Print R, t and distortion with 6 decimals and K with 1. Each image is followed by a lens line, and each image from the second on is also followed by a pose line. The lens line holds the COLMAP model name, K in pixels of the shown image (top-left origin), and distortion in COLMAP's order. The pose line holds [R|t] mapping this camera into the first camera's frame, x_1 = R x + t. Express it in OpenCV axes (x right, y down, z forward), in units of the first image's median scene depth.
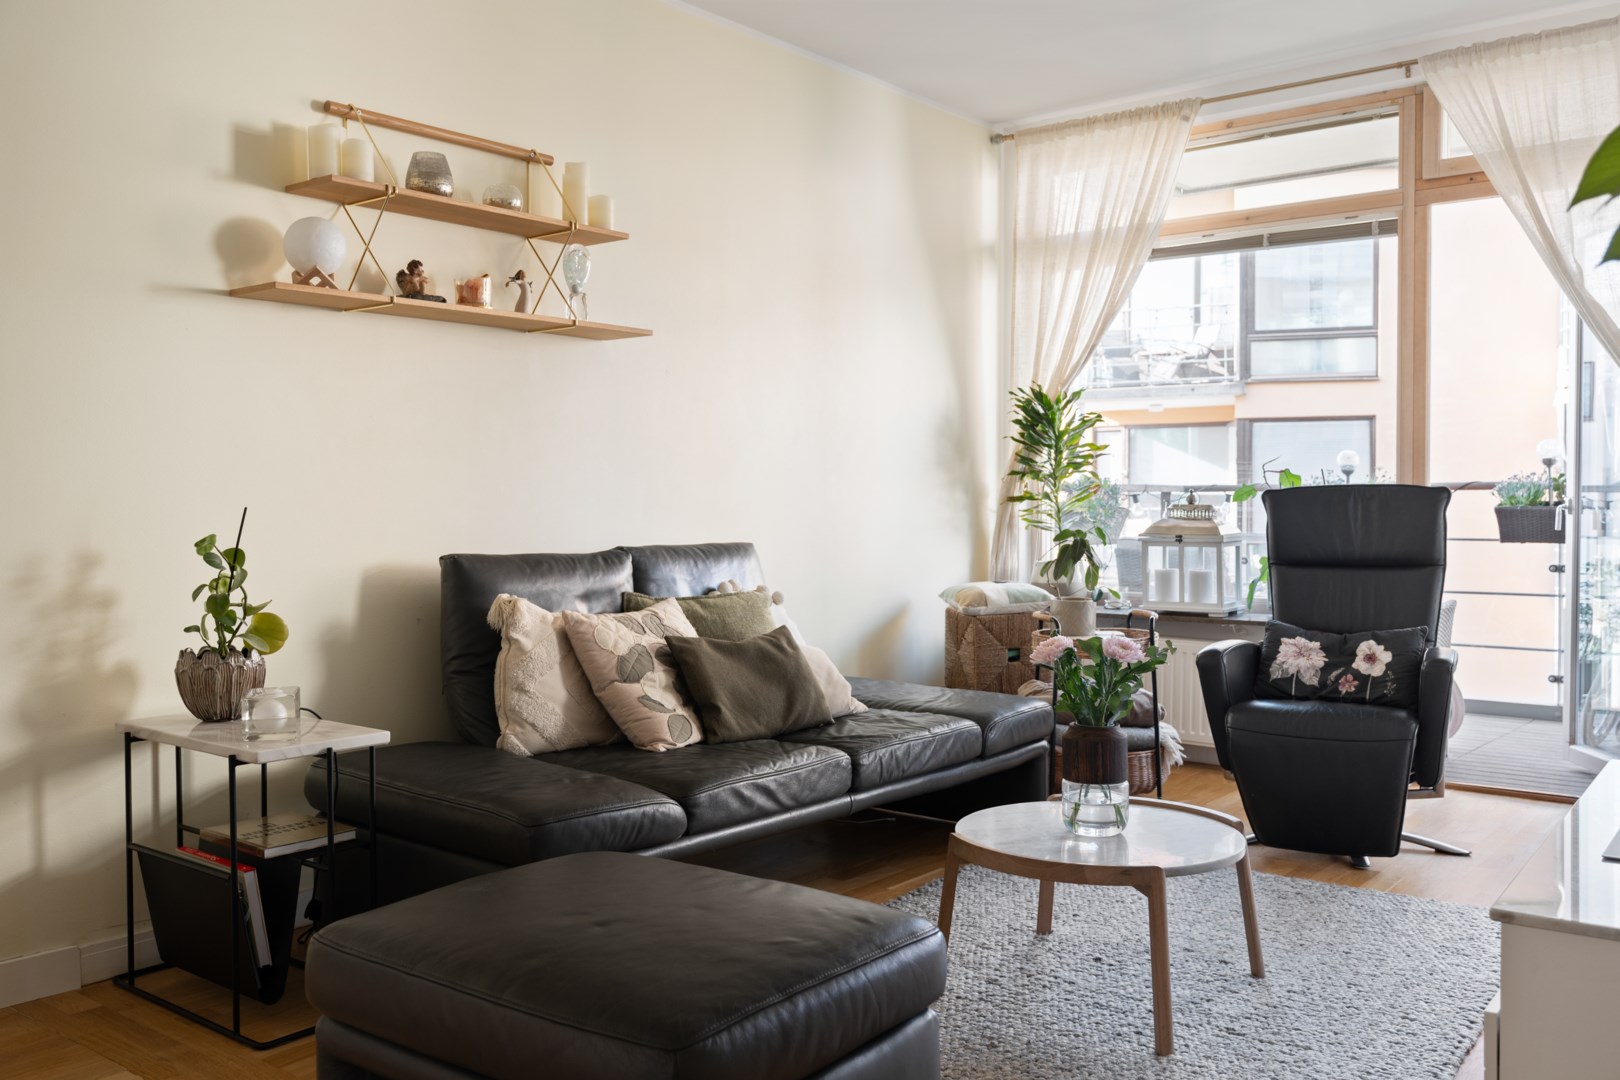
lens RADIAL K [[1387.7, 0, 810.0], [0, 1387.7, 540.0], [0, 0, 1]] dist [0.010958, 0.008705]
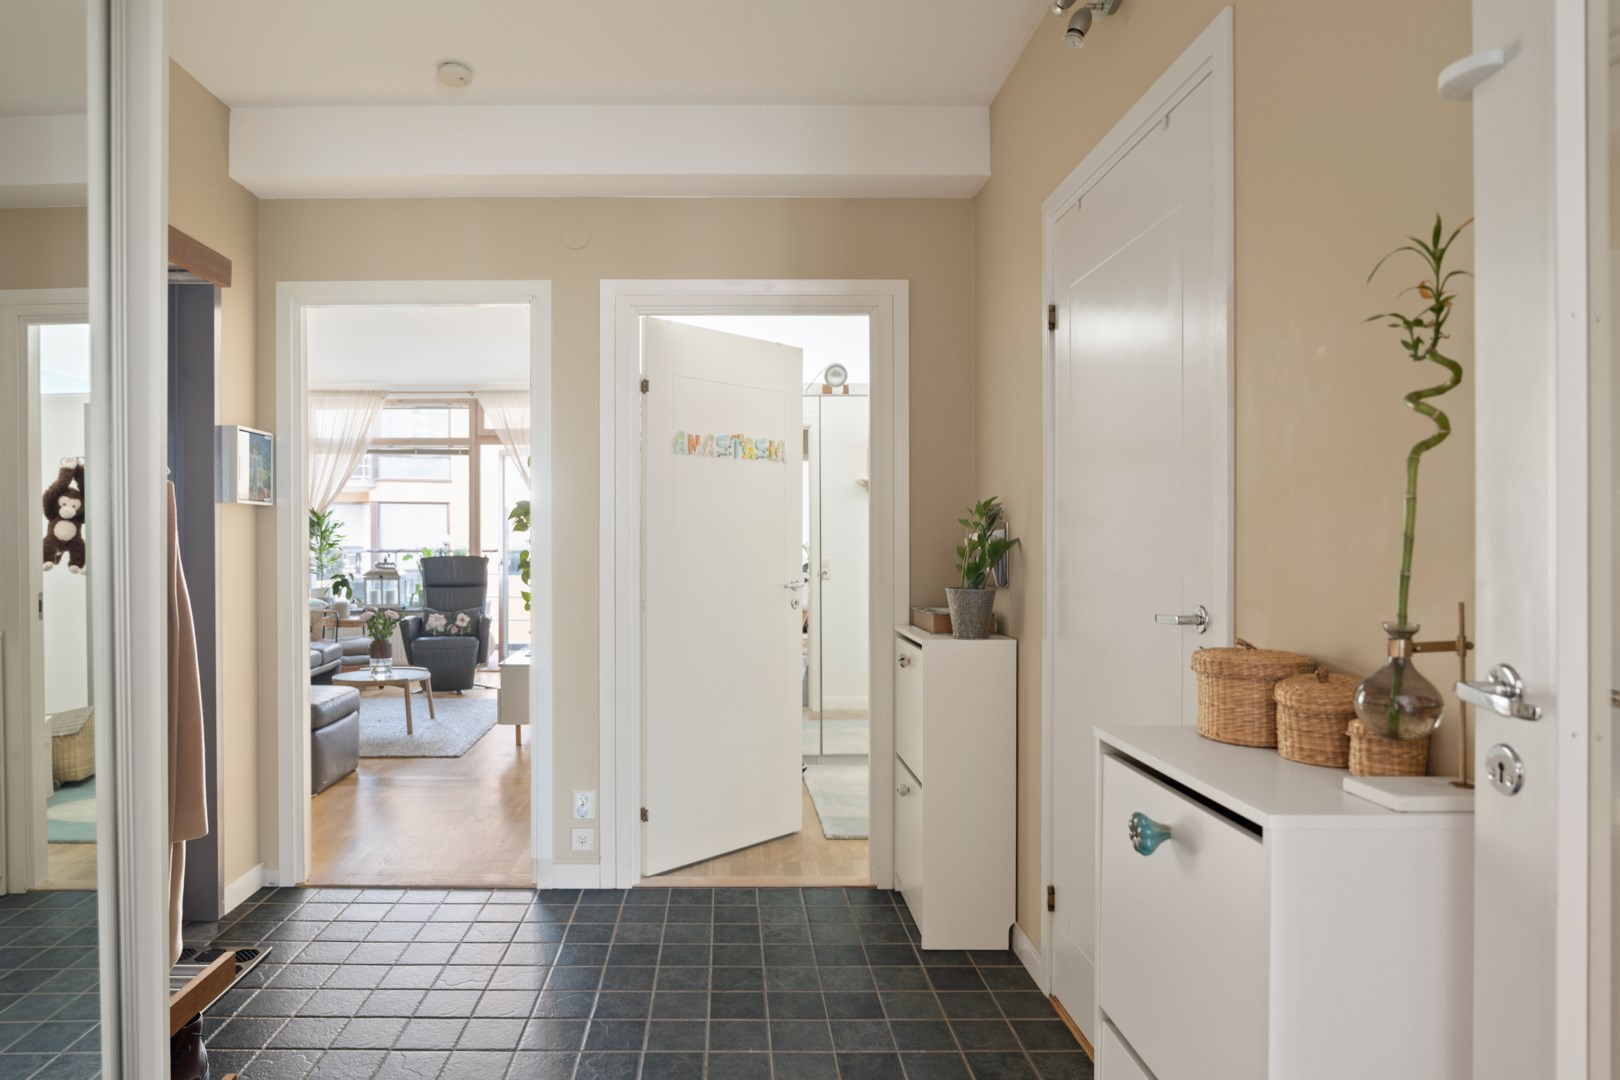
lens RADIAL K [[890.0, 0, 810.0], [0, 890.0, 540.0], [0, 0, 1]] dist [-0.083239, -0.000047]
pose [[0.710298, 0.006402, 0.703872, -0.292796], [0.016842, 0.999518, -0.026087, -0.014520], [-0.703700, 0.030385, 0.709847, -0.638426]]
